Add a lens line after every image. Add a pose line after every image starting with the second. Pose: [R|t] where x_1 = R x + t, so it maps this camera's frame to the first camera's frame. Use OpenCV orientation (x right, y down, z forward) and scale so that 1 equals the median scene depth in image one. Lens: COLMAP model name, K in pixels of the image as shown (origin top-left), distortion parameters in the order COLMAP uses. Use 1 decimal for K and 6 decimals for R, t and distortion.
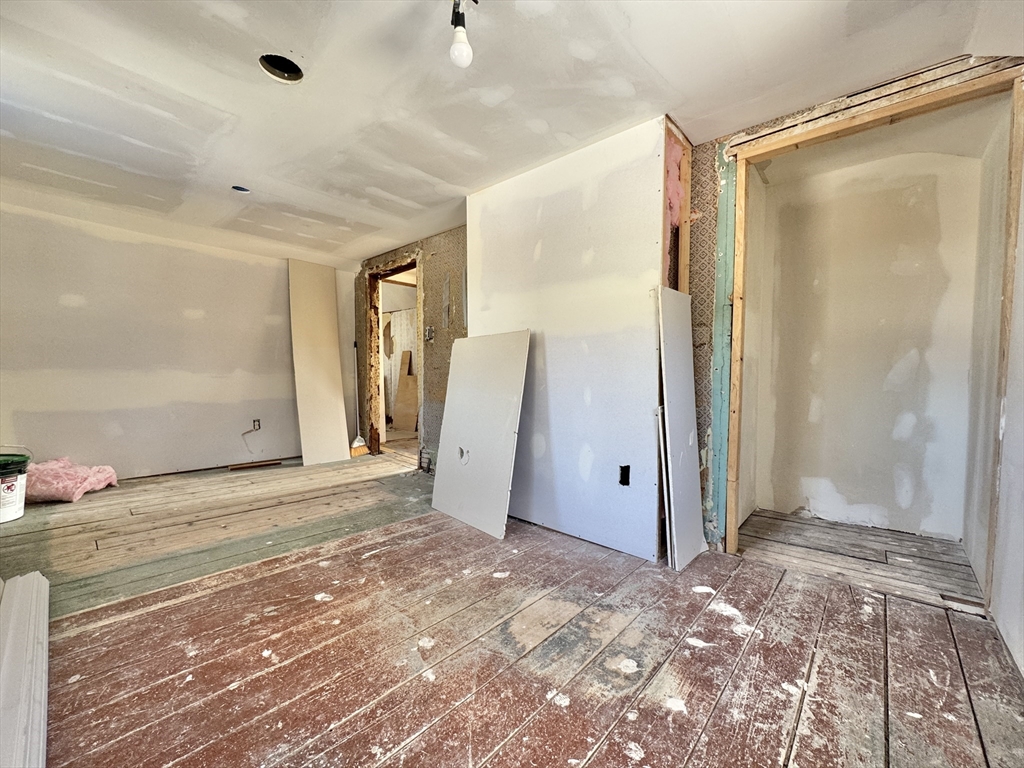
lens RADIAL K [[409.0, 0, 514.1], [0, 409.0, 386.9], [0, 0, 1]] dist [-0.002067, 0.000481]
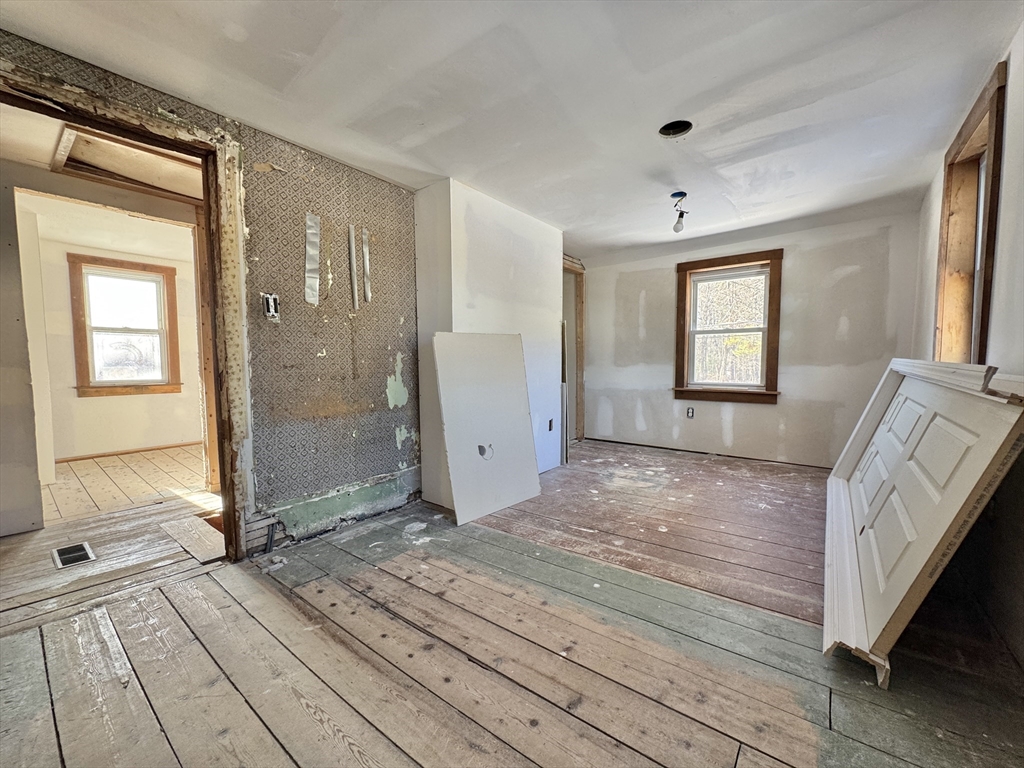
lens RADIAL K [[409.0, 0, 514.1], [0, 409.0, 386.9], [0, 0, 1]] dist [-0.002067, 0.000481]
pose [[-0.070580, -0.070279, 0.995027, -1.460112], [0.043274, 0.996360, 0.073442, -0.081864], [-0.996567, 0.048242, -0.067282, 1.281981]]
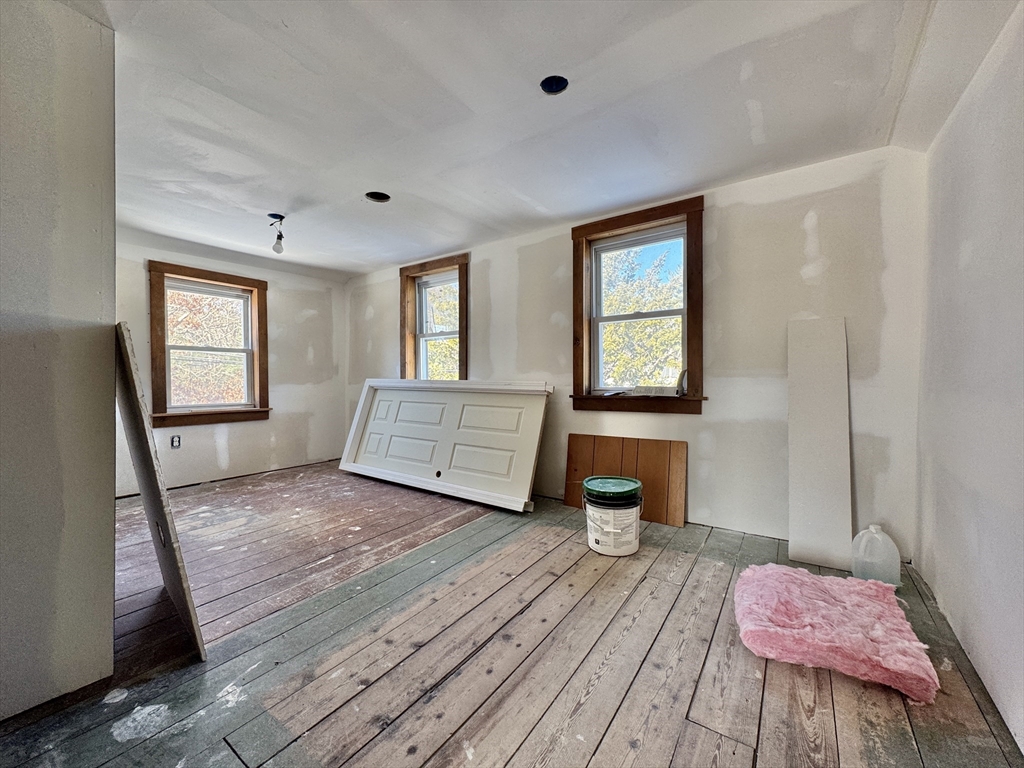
lens RADIAL K [[409.0, 0, 514.1], [0, 409.0, 386.9], [0, 0, 1]] dist [-0.002067, 0.000481]
pose [[-0.993044, -0.003190, -0.117705, -0.723173], [-0.010036, 0.998288, 0.057614, -0.109628], [0.117319, 0.058395, -0.991376, 2.122730]]
